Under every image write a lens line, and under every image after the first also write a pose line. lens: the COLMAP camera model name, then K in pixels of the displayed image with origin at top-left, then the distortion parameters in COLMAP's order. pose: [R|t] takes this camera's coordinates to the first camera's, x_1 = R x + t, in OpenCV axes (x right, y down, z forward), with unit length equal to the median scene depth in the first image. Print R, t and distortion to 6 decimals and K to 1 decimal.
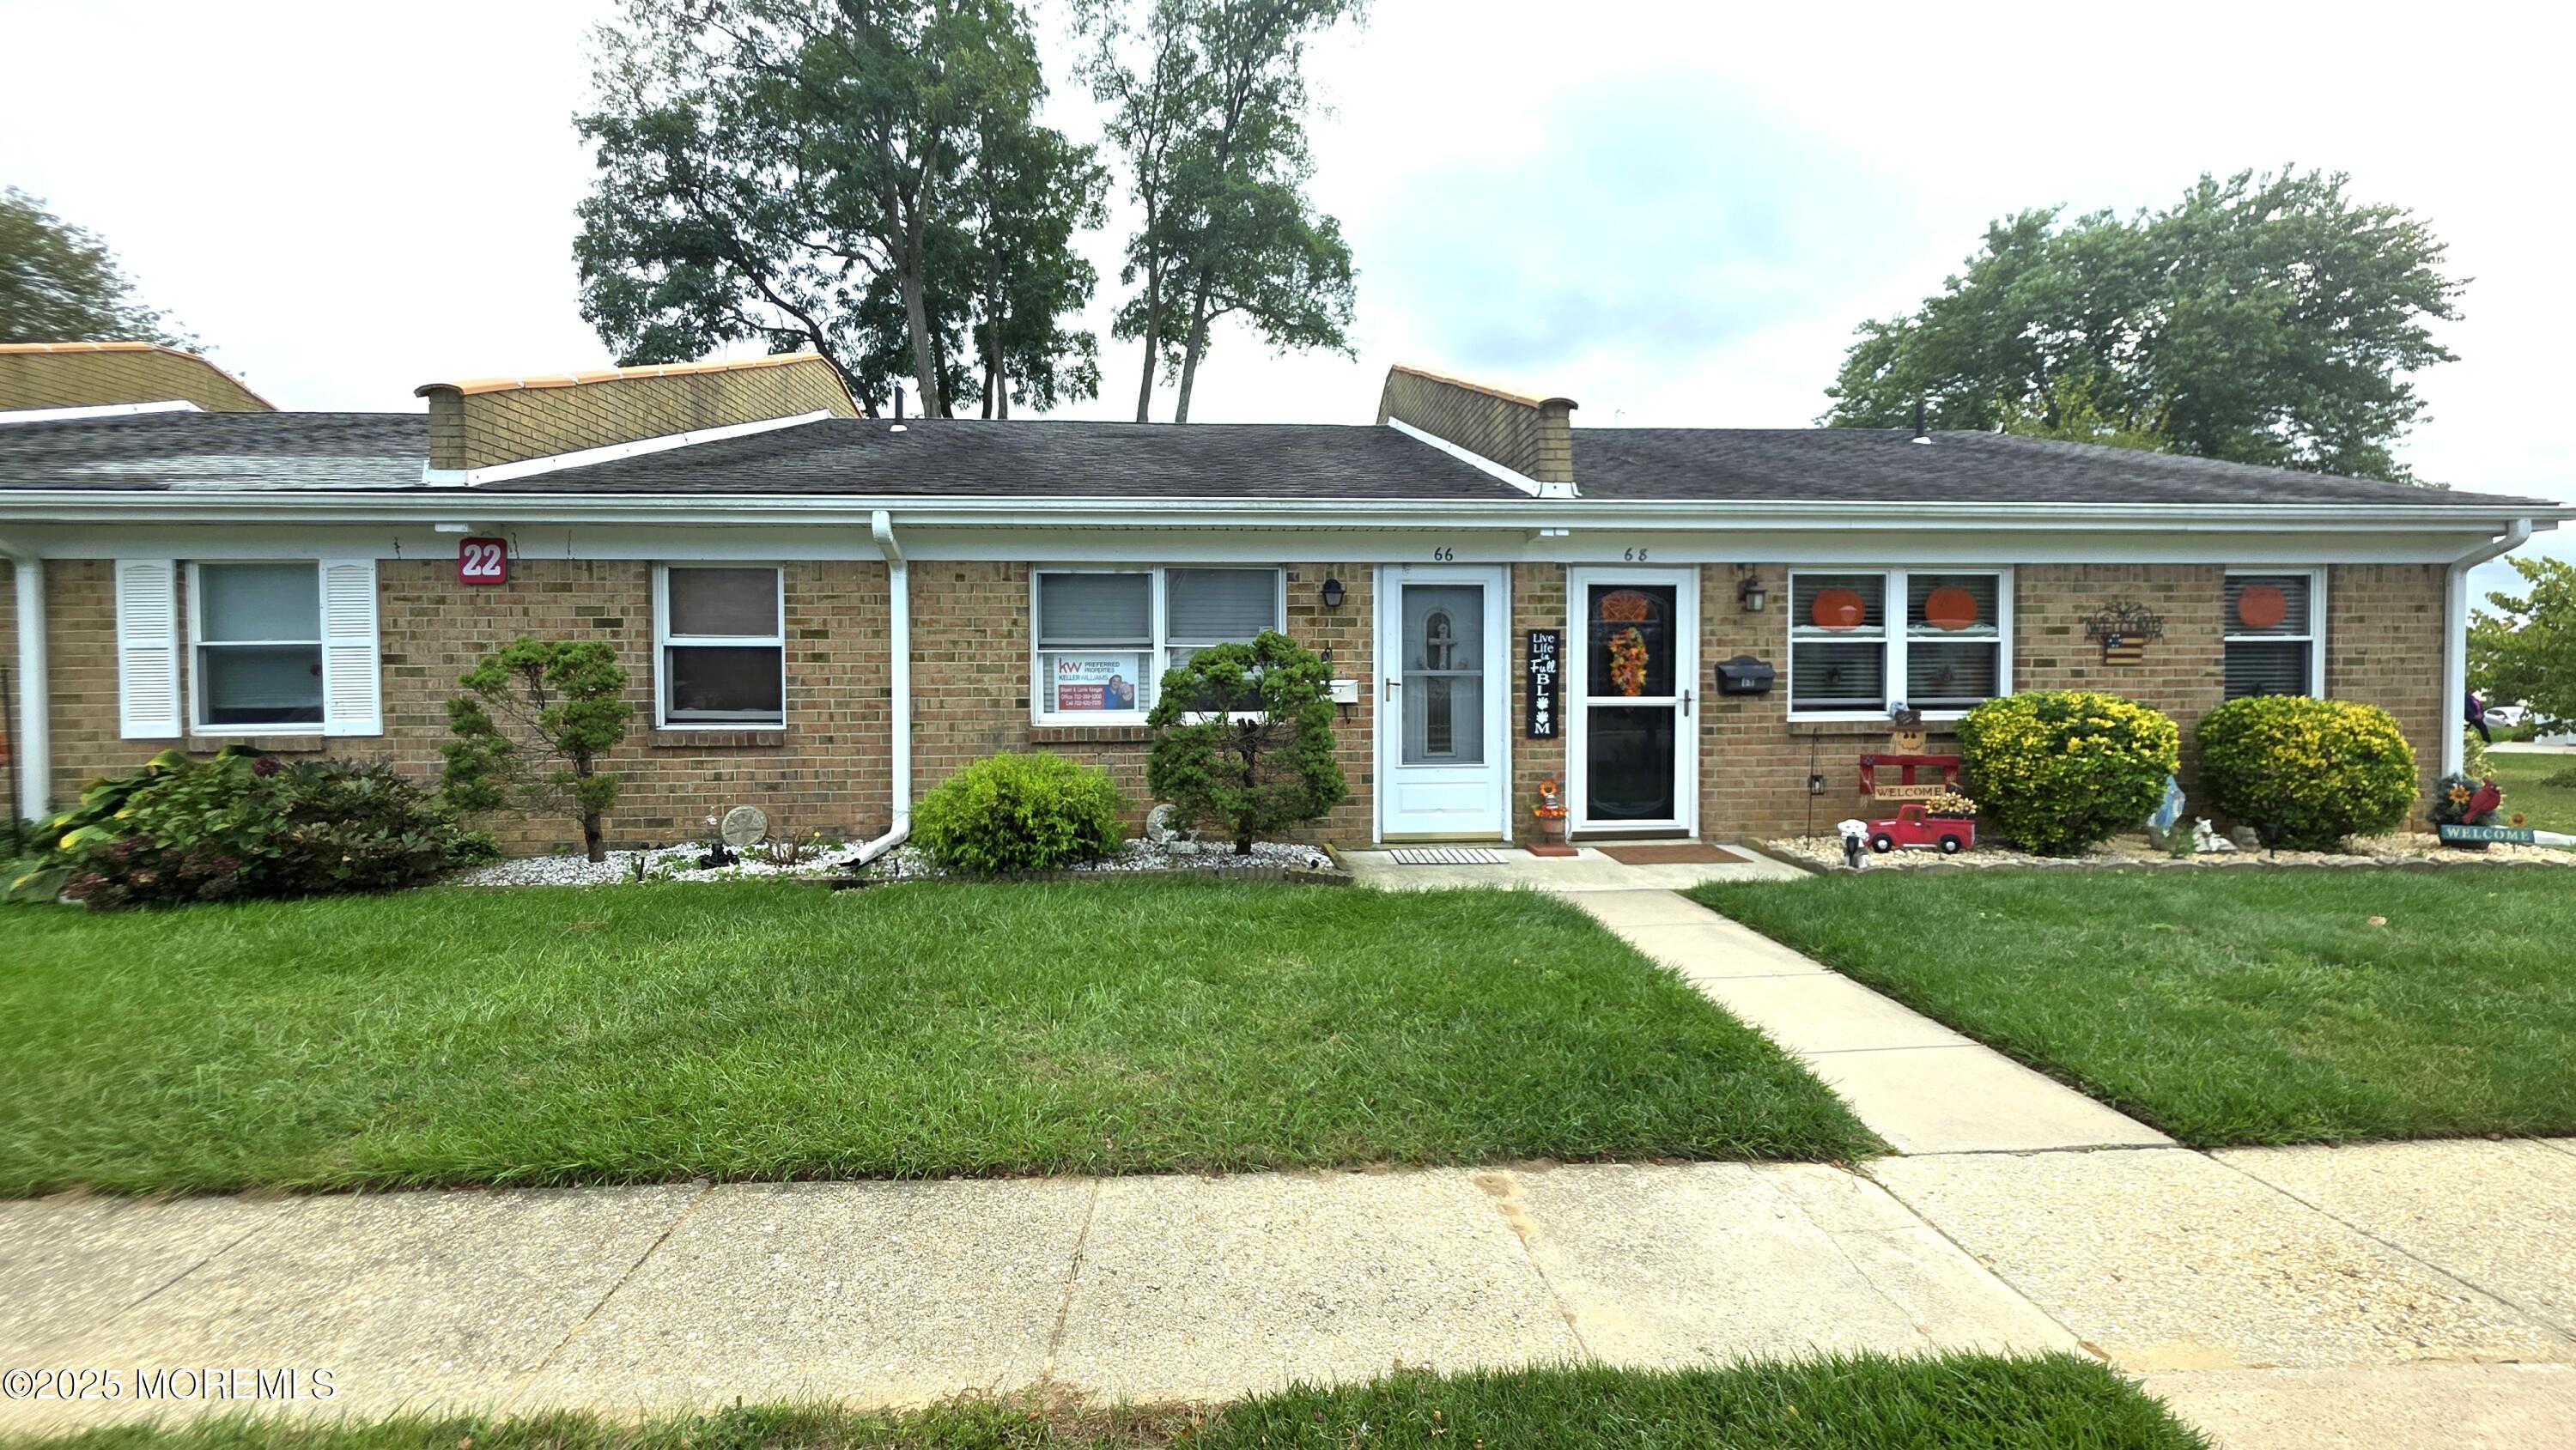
lens RADIAL K [[1025.4, 0, 1300.4], [0, 1025.4, 708.4], [0, 0, 1]] dist [0.001735, -0.000845]
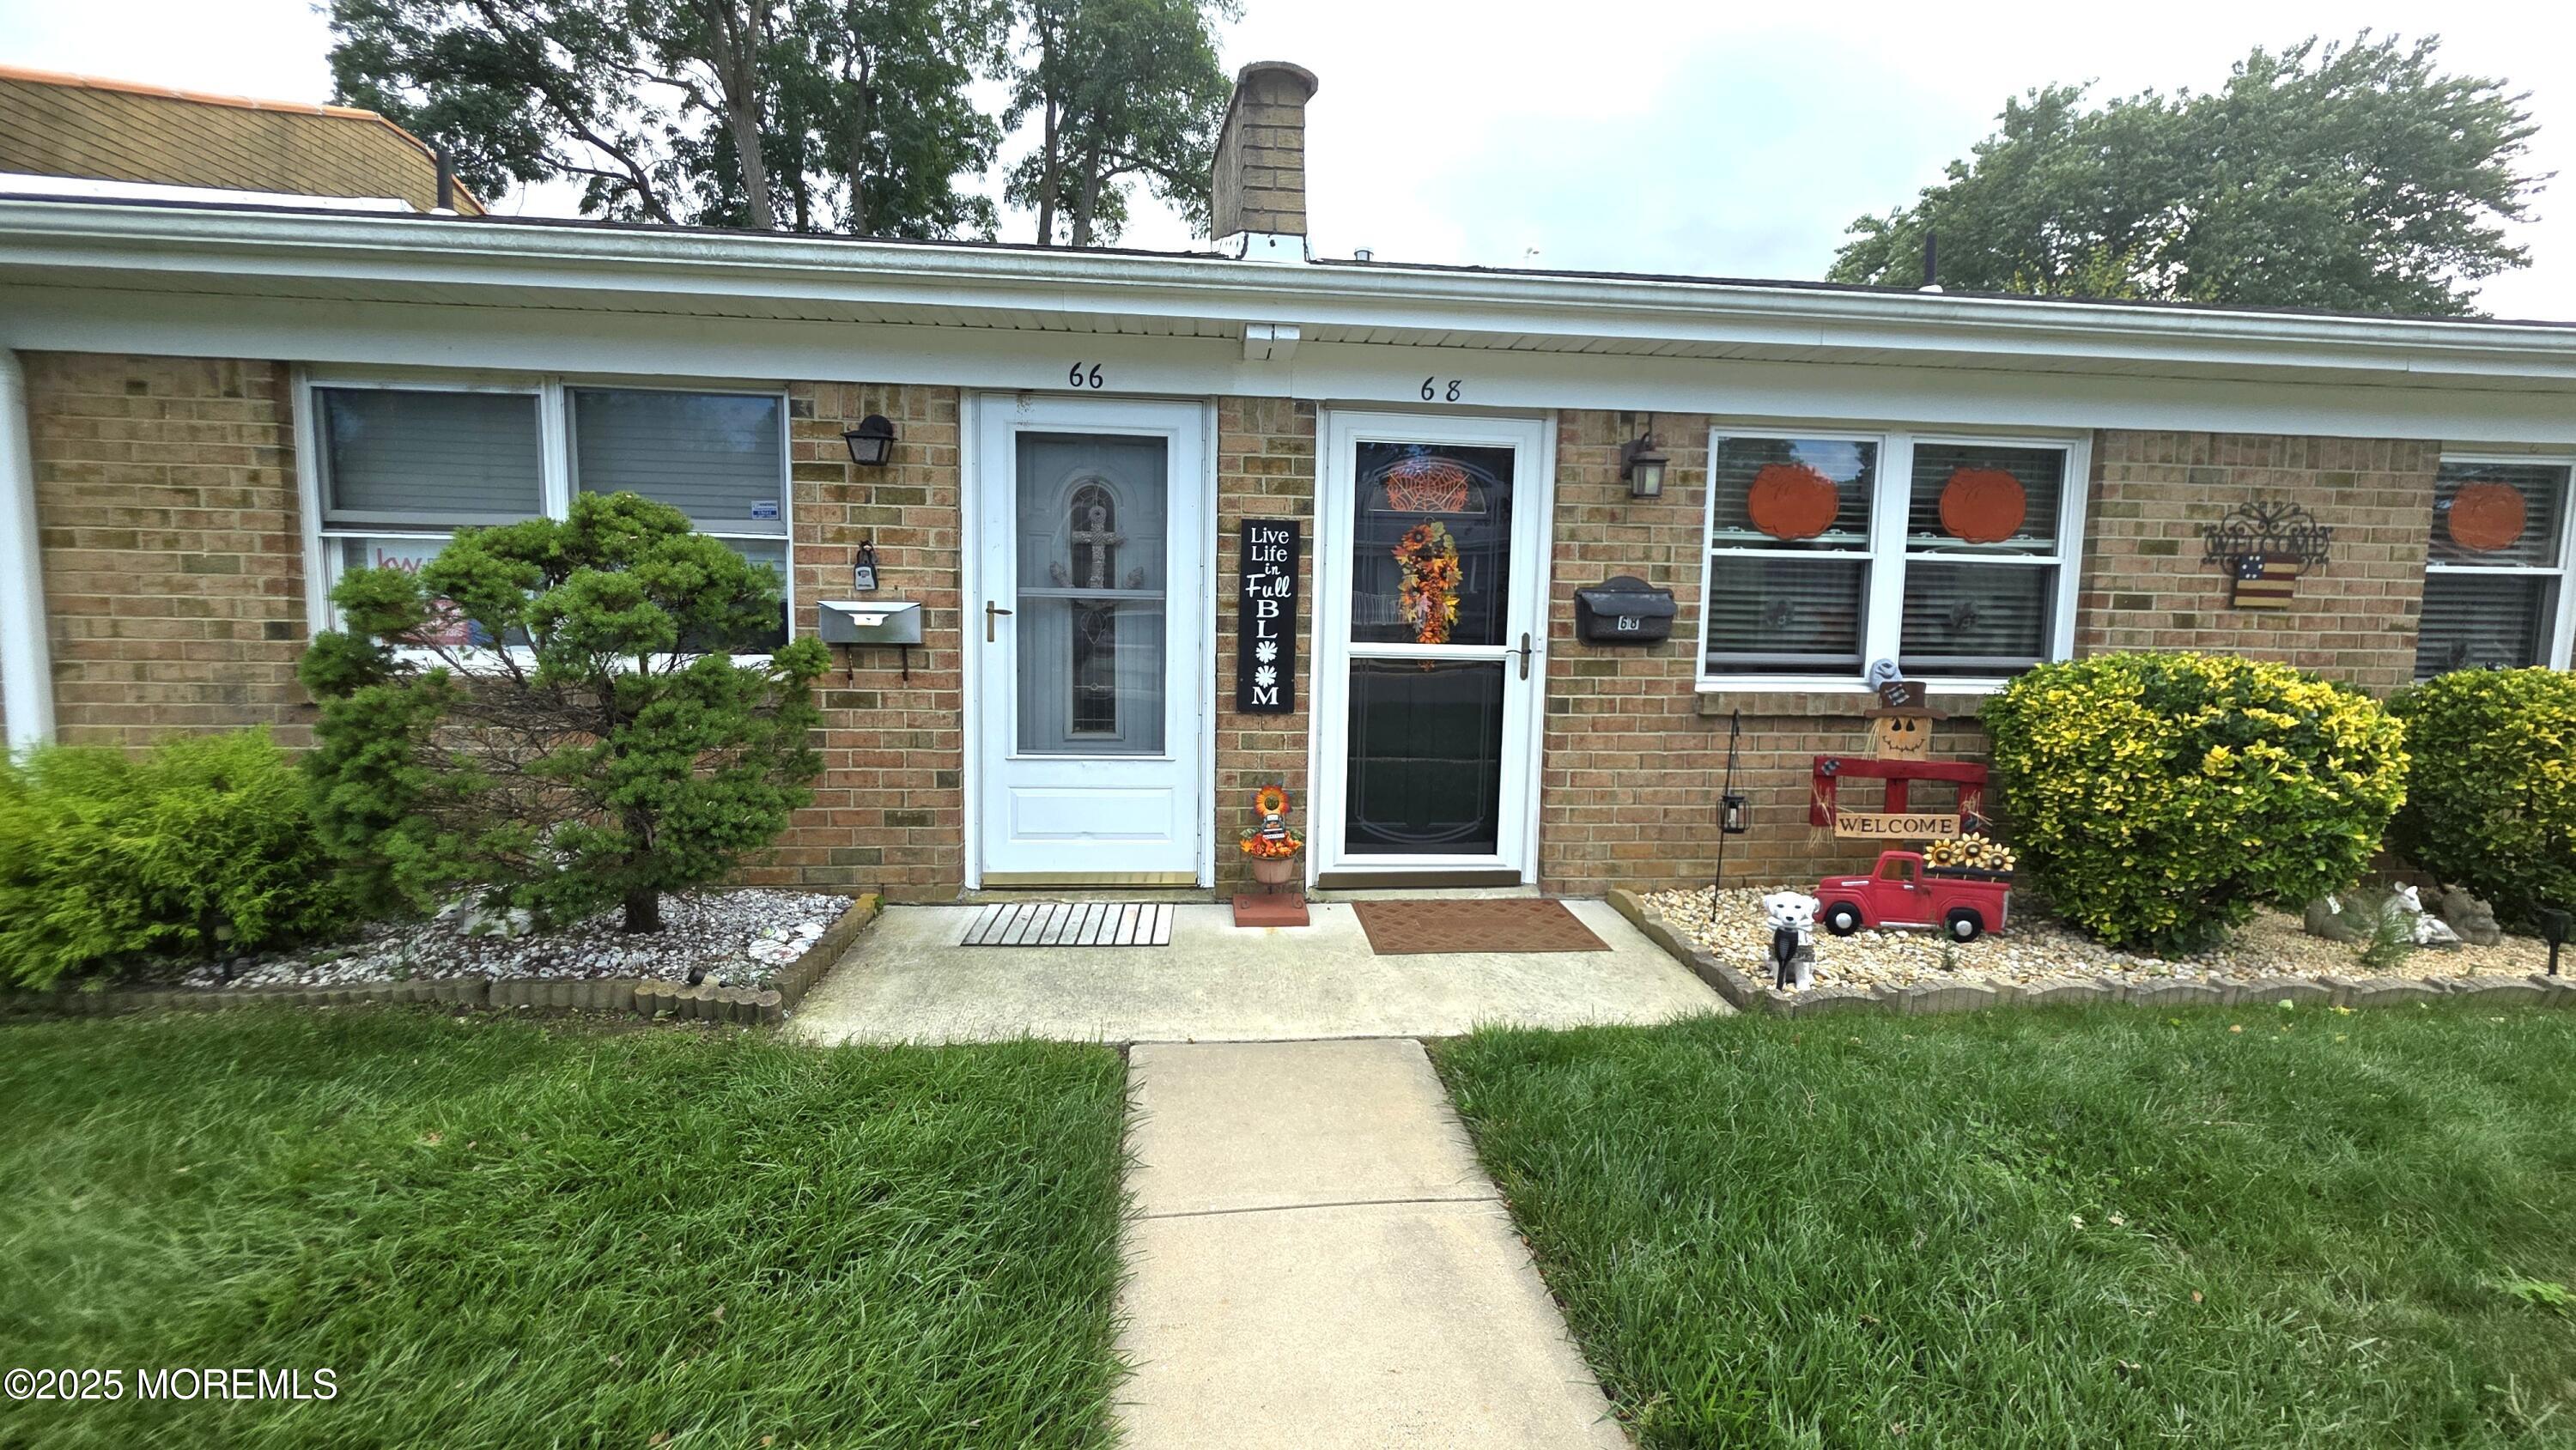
lens RADIAL K [[1030.0, 0, 1296.7], [0, 1030.0, 709.0], [0, 0, 1]] dist [0.001100, -0.000162]
pose [[0.999475, 0.021754, 0.023992, 0.238656], [-0.023451, 0.997063, 0.072908, -0.015196], [-0.022335, -0.073432, 0.997050, 0.428472]]
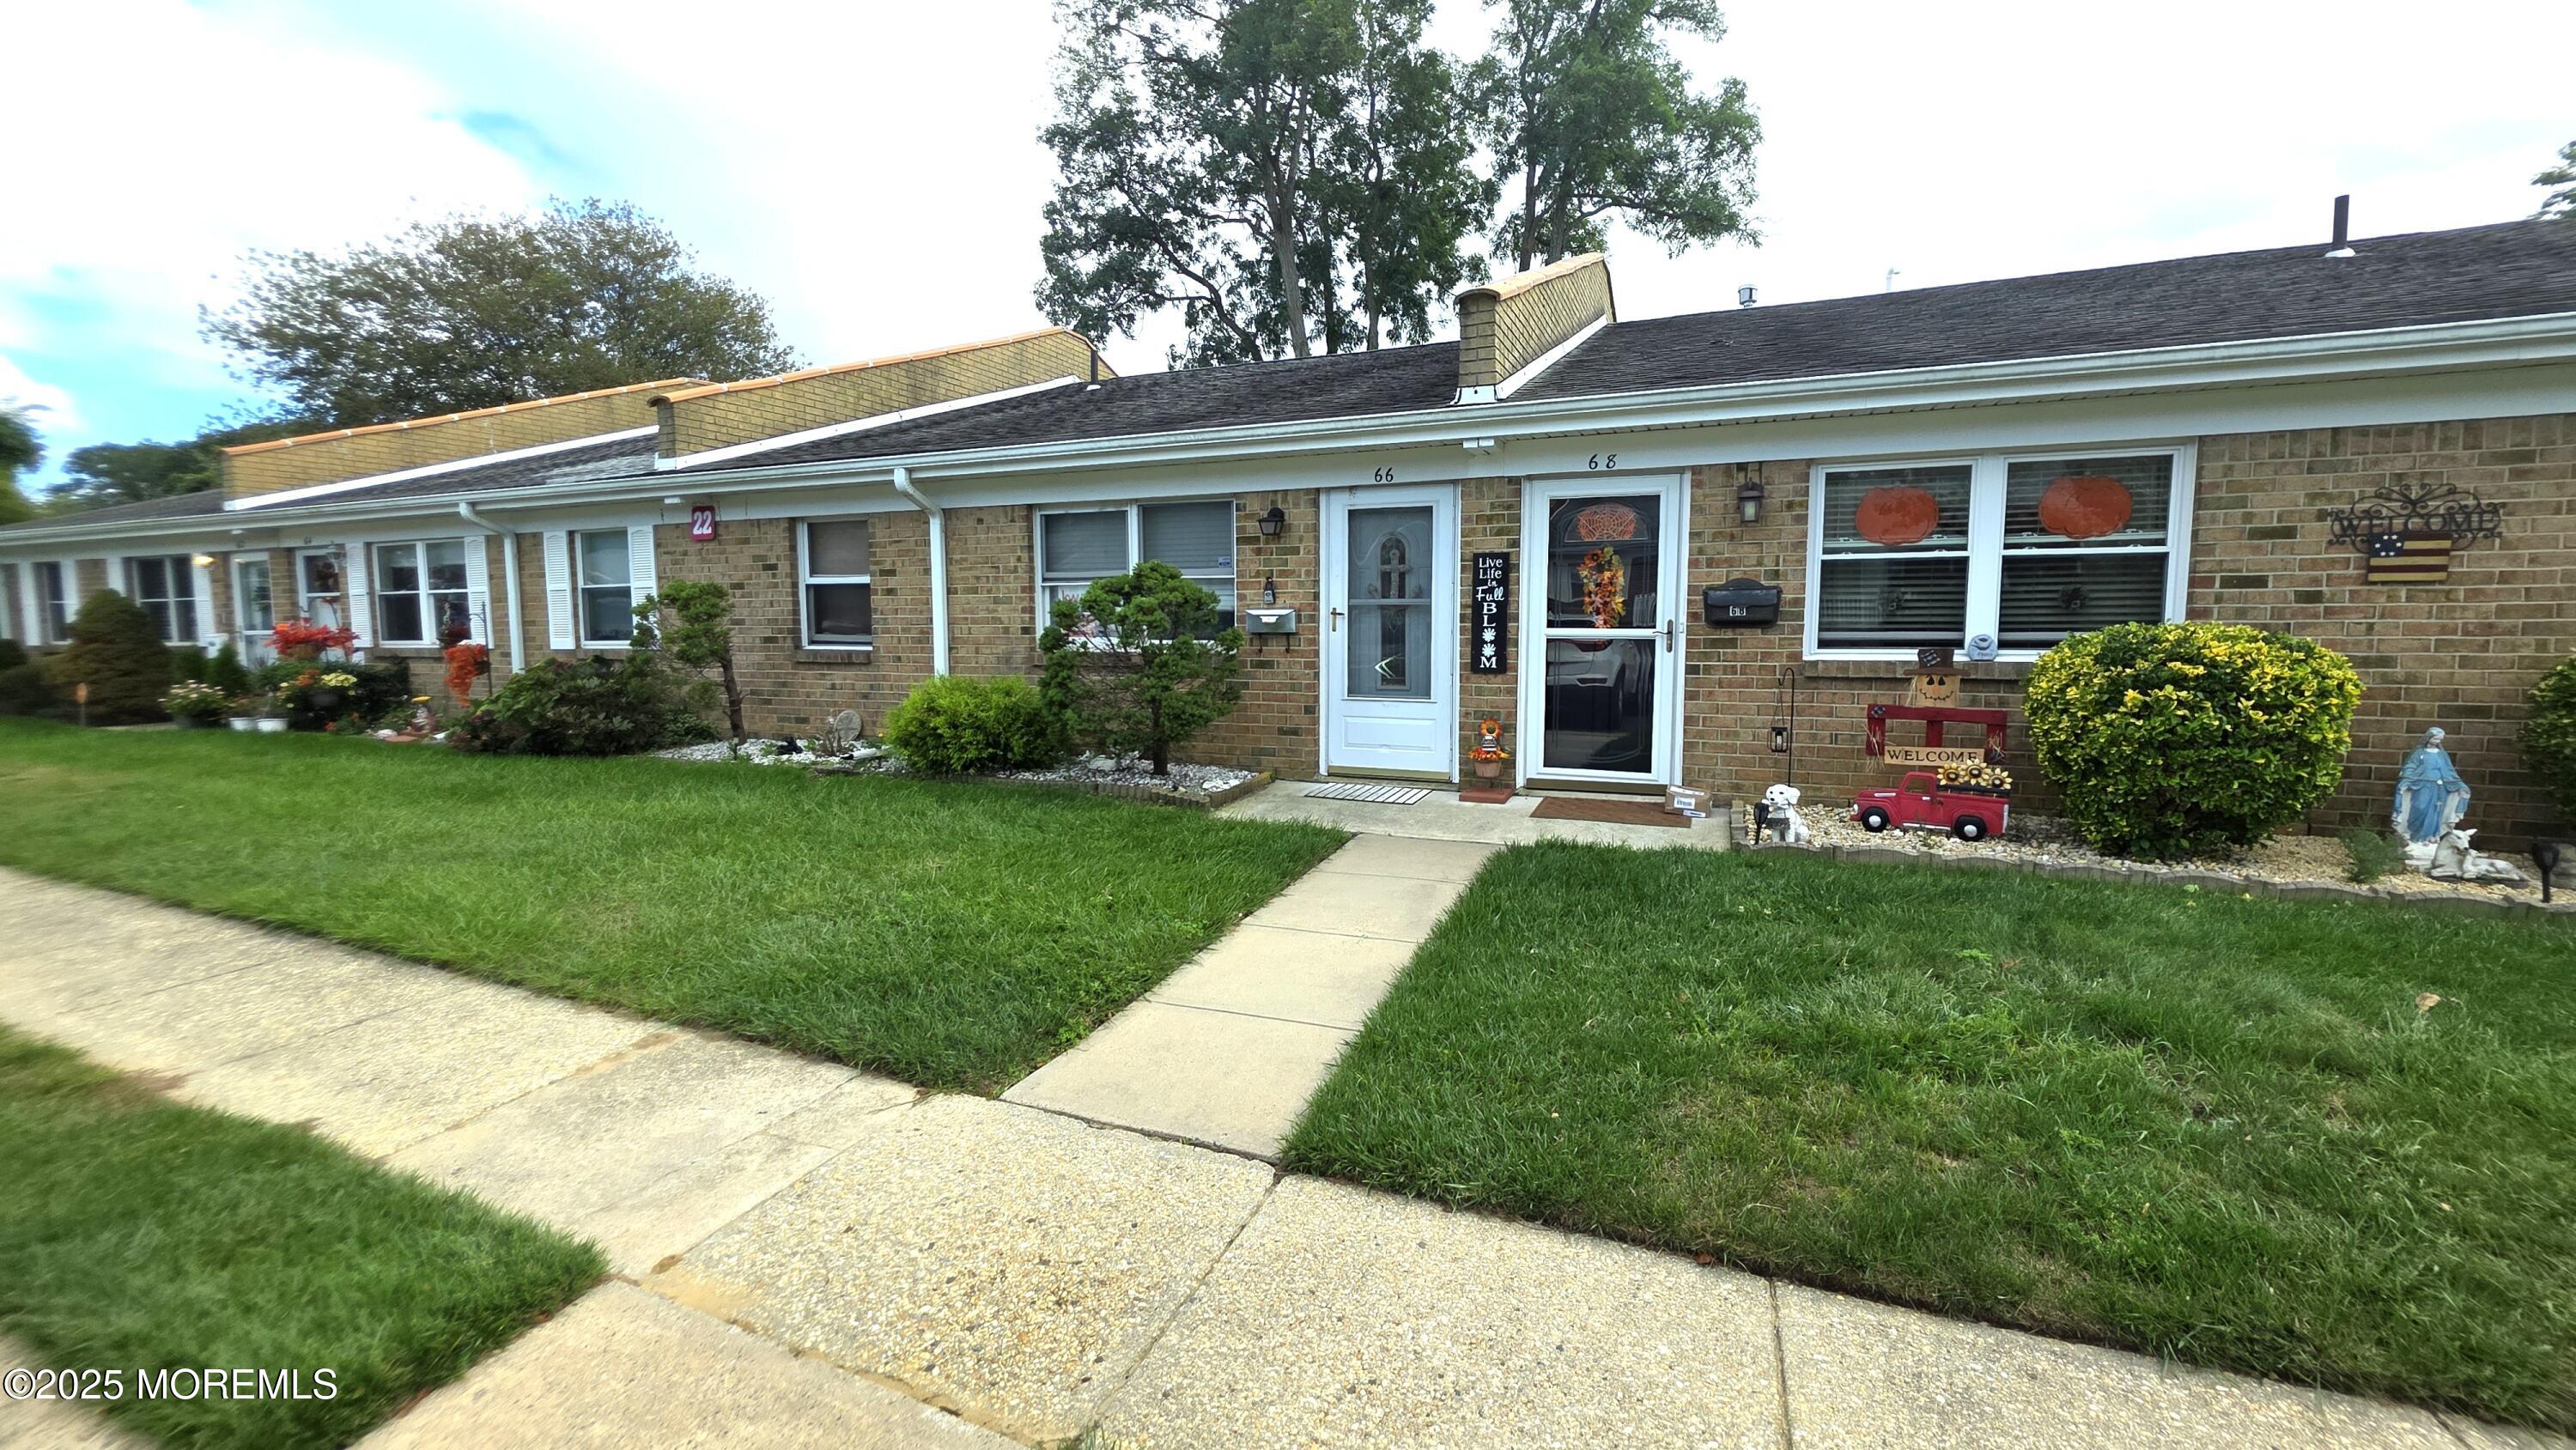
lens RADIAL K [[1025.4, 0, 1300.4], [0, 1025.4, 708.4], [0, 0, 1]] dist [0.001735, -0.000845]
pose [[0.893207, 0.040693, -0.447801, 0.492863], [-0.010988, 0.997574, 0.068736, -0.000378], [0.449512, -0.056475, 0.891487, 0.112780]]
